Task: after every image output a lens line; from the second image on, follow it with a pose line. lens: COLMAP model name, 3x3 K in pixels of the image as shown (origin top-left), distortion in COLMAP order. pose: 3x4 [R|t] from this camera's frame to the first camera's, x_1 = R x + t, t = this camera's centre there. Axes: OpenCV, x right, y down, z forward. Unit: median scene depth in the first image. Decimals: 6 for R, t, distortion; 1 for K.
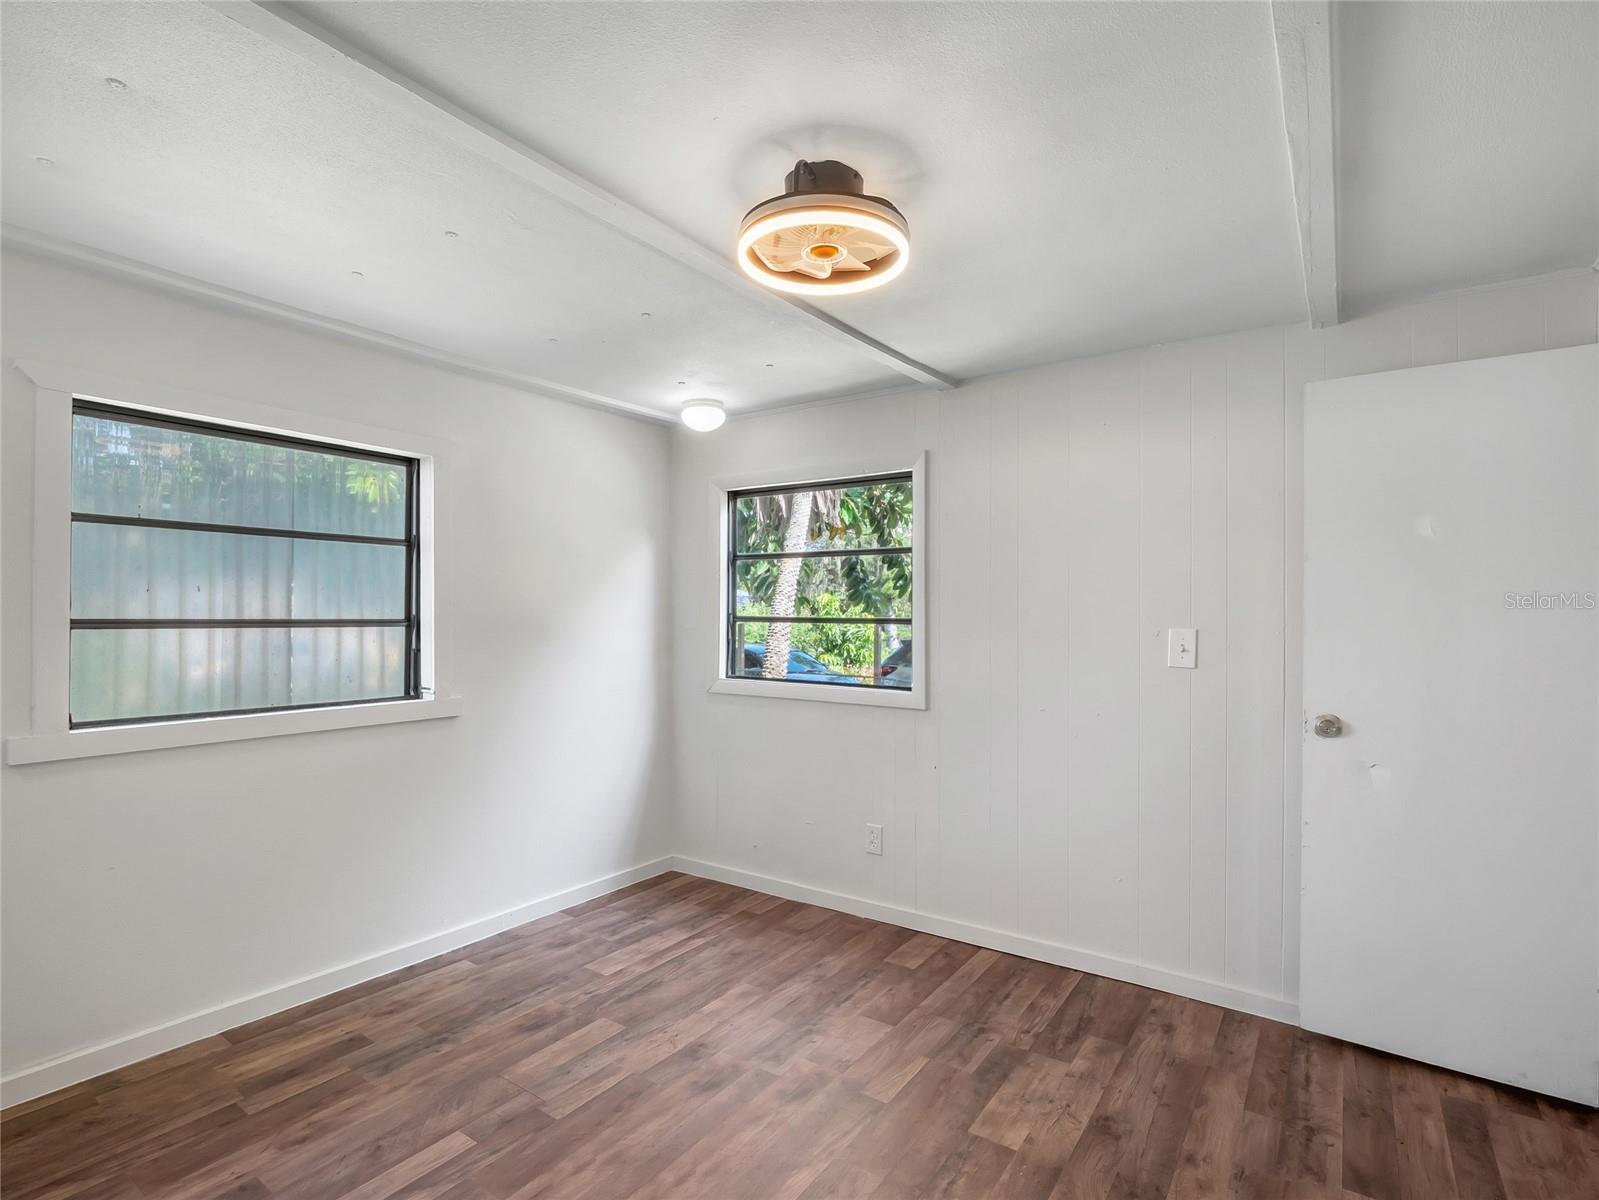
lens RADIAL K [[802.0, 0, 799.5], [0, 802.0, 600.0], [0, 0, 1]] dist [0.001493, -0.007184]
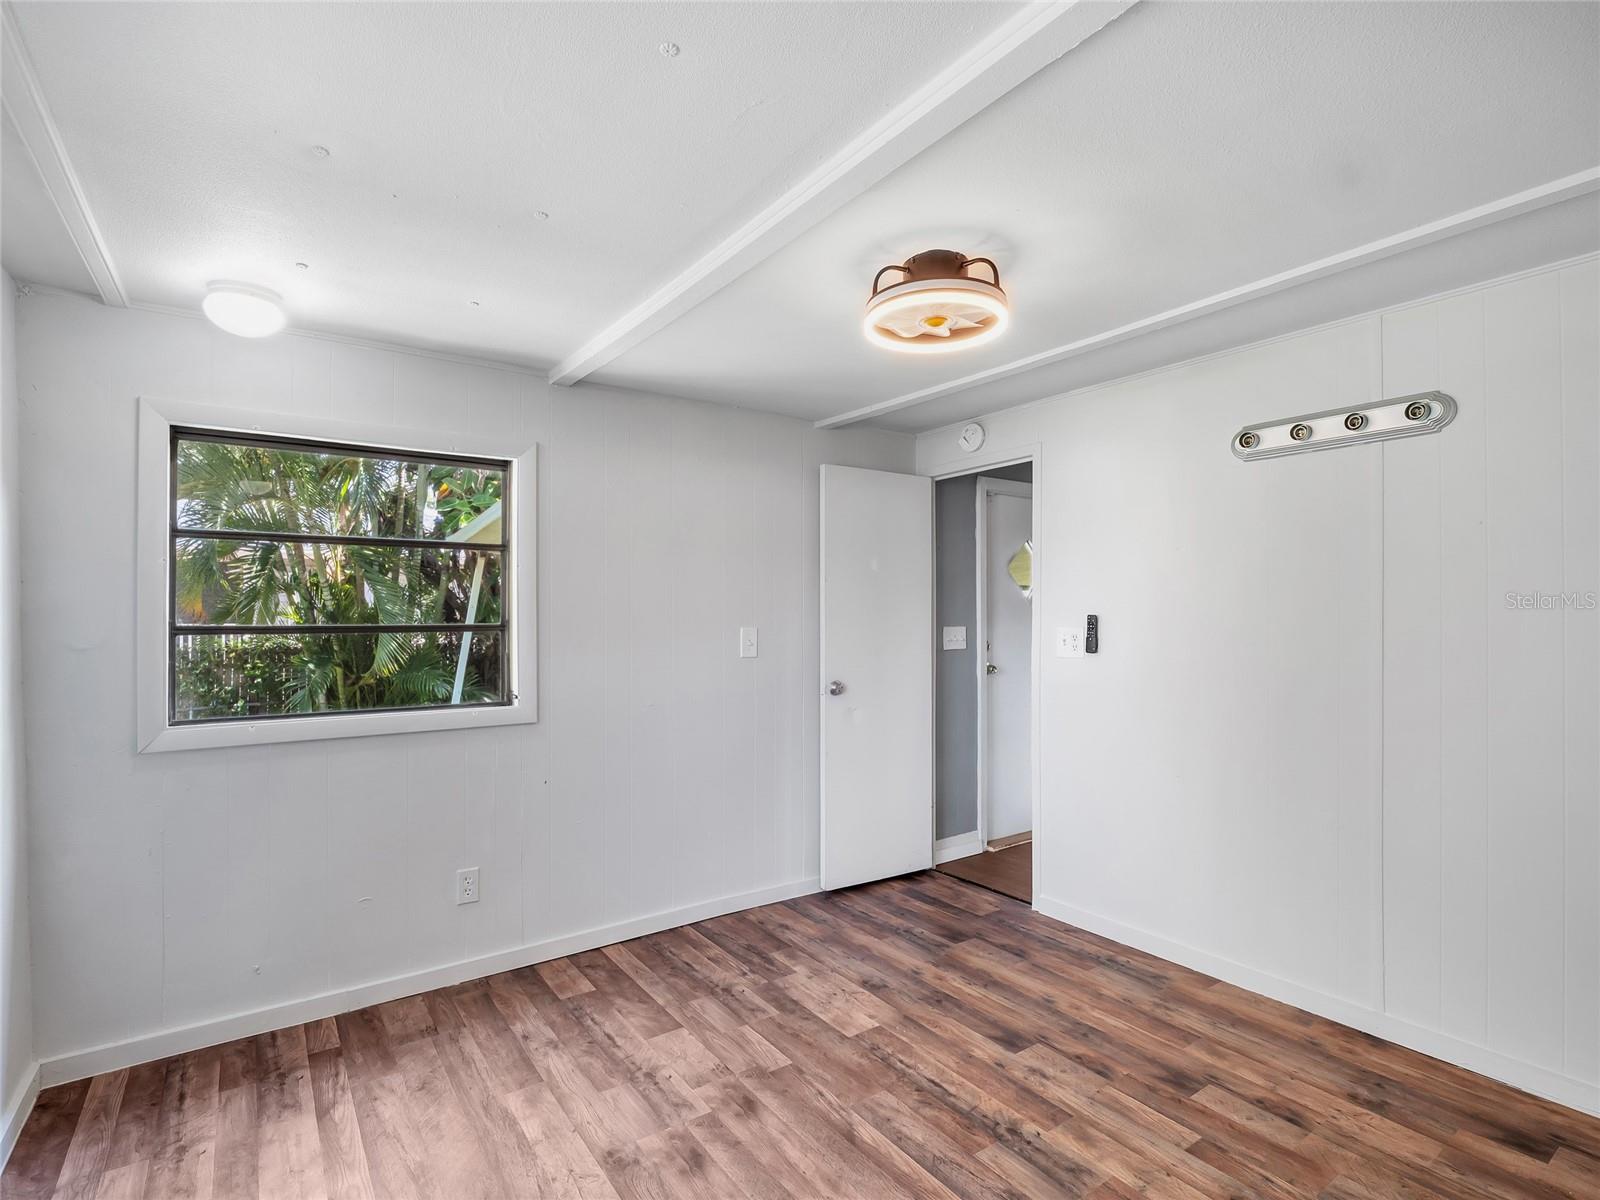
lens RADIAL K [[784.5, 0, 794.0], [0, 784.5, 614.0], [0, 0, 1]] dist [-0.005461, -0.001374]
pose [[0.355496, -0.005392, 0.934662, -0.723081], [-0.008163, 0.999927, 0.008873, 0.000993], [-0.934642, -0.010784, 0.355426, 0.503591]]
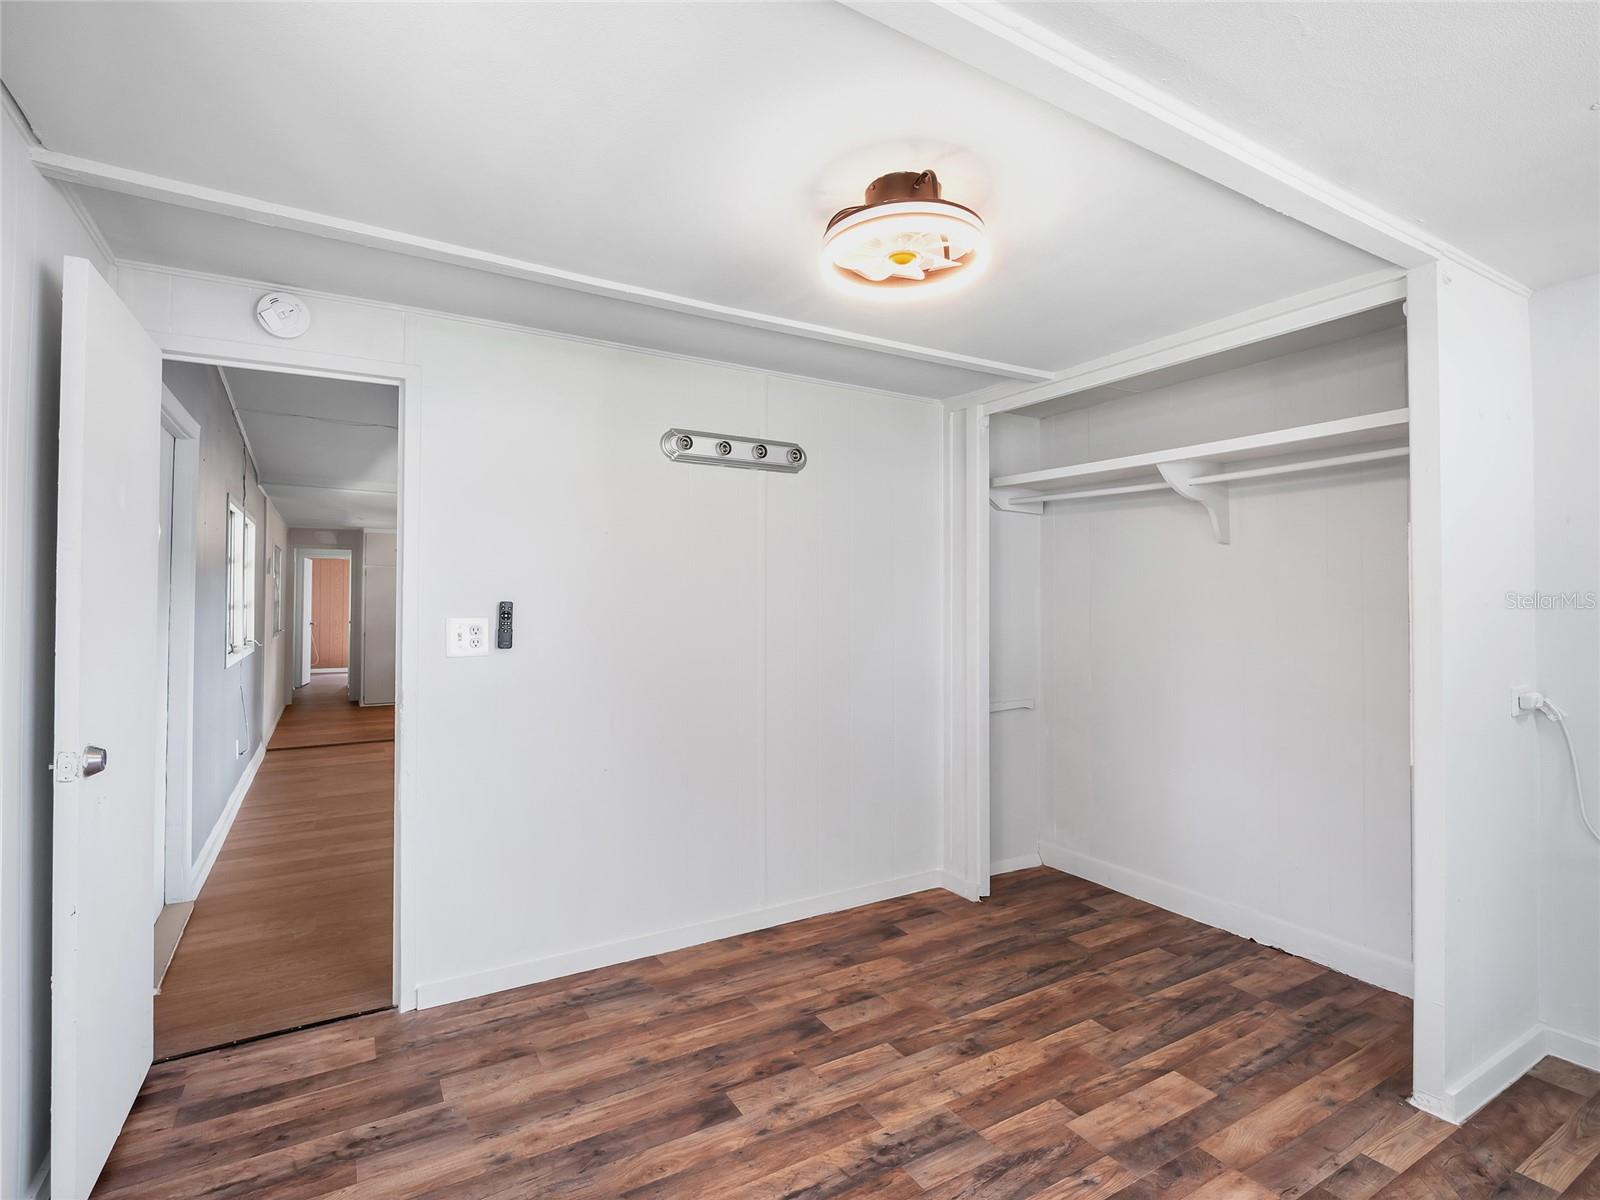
lens RADIAL K [[787.6, 0, 788.7], [0, 787.6, 595.5], [0, 0, 1]] dist [-0.008707, -0.001324]
pose [[-0.902762, -0.005324, 0.430107, -0.172490], [-0.014894, 0.999711, -0.018887, 0.015251], [-0.429882, -0.023457, -0.902580, 1.258406]]
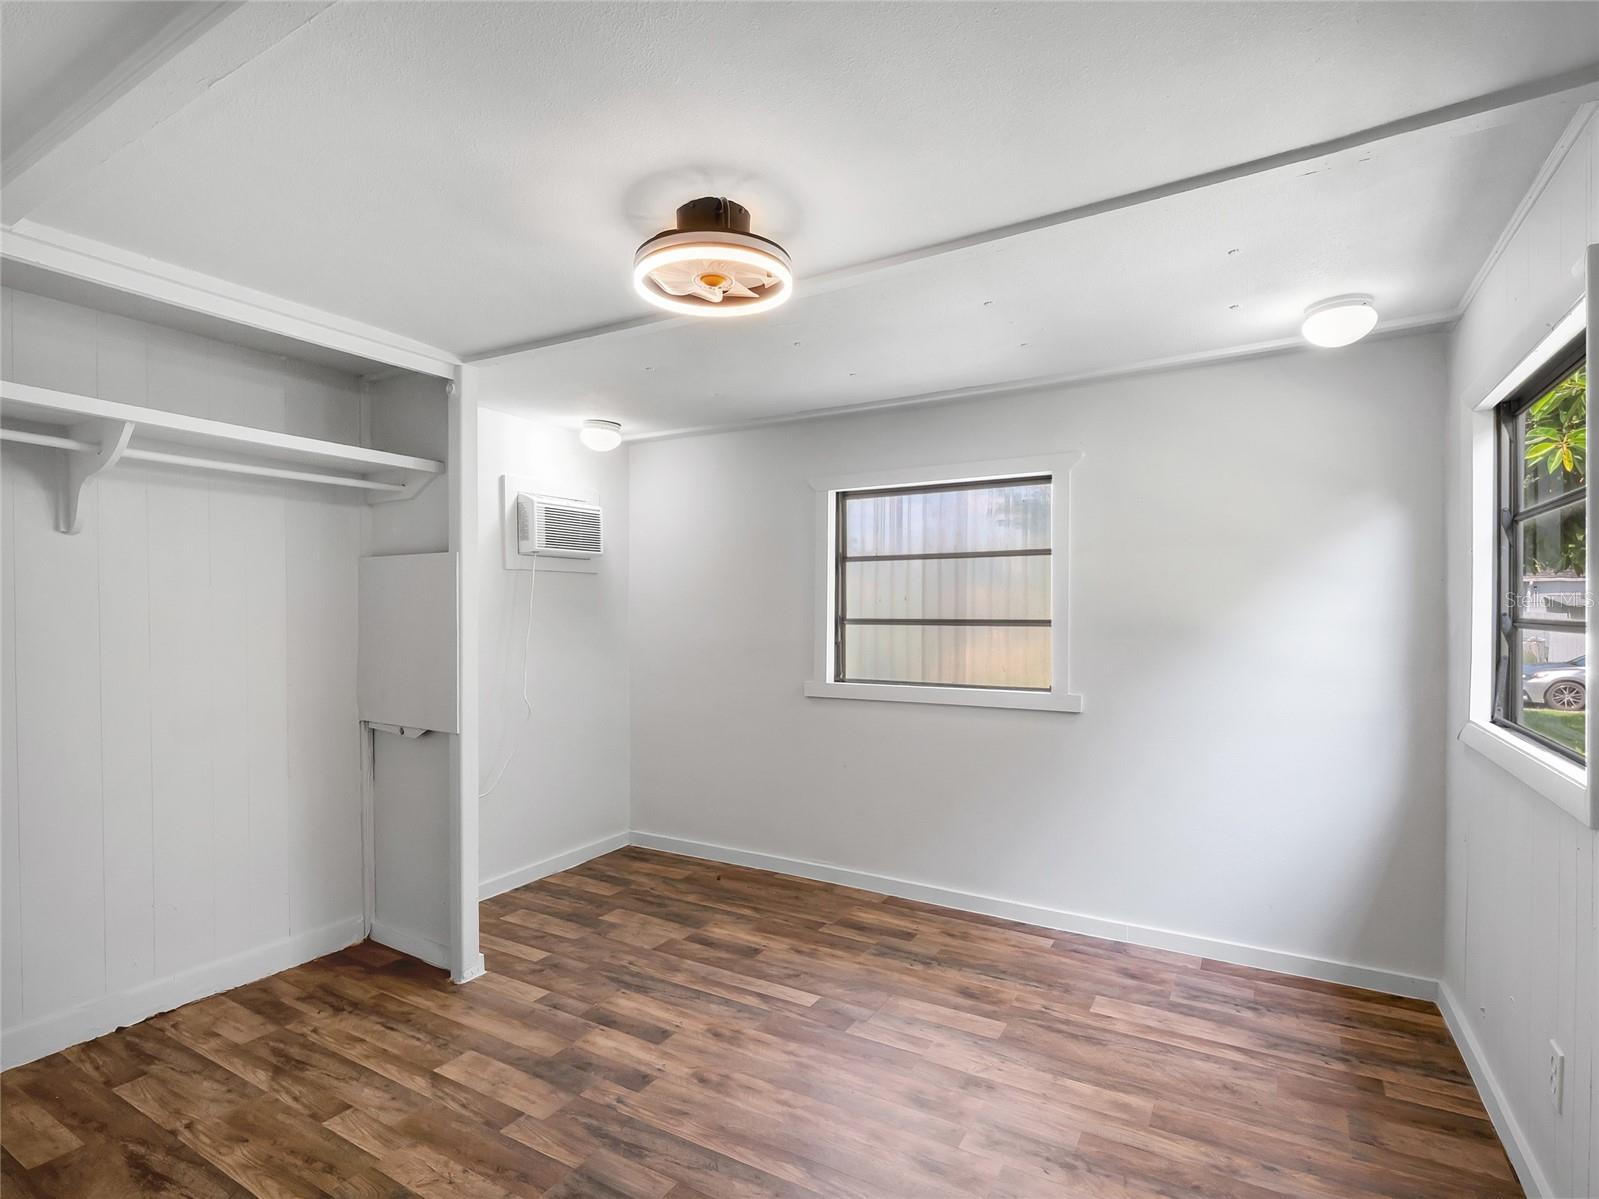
lens RADIAL K [[802.0, 0, 799.5], [0, 802.0, 599.5], [0, 0, 1]] dist [0.001493, -0.007184]
pose [[0.072942, -0.028181, -0.996938, 0.718068], [0.017492, 0.999483, -0.026973, 0.018966], [0.997183, -0.015471, 0.073397, 0.661640]]
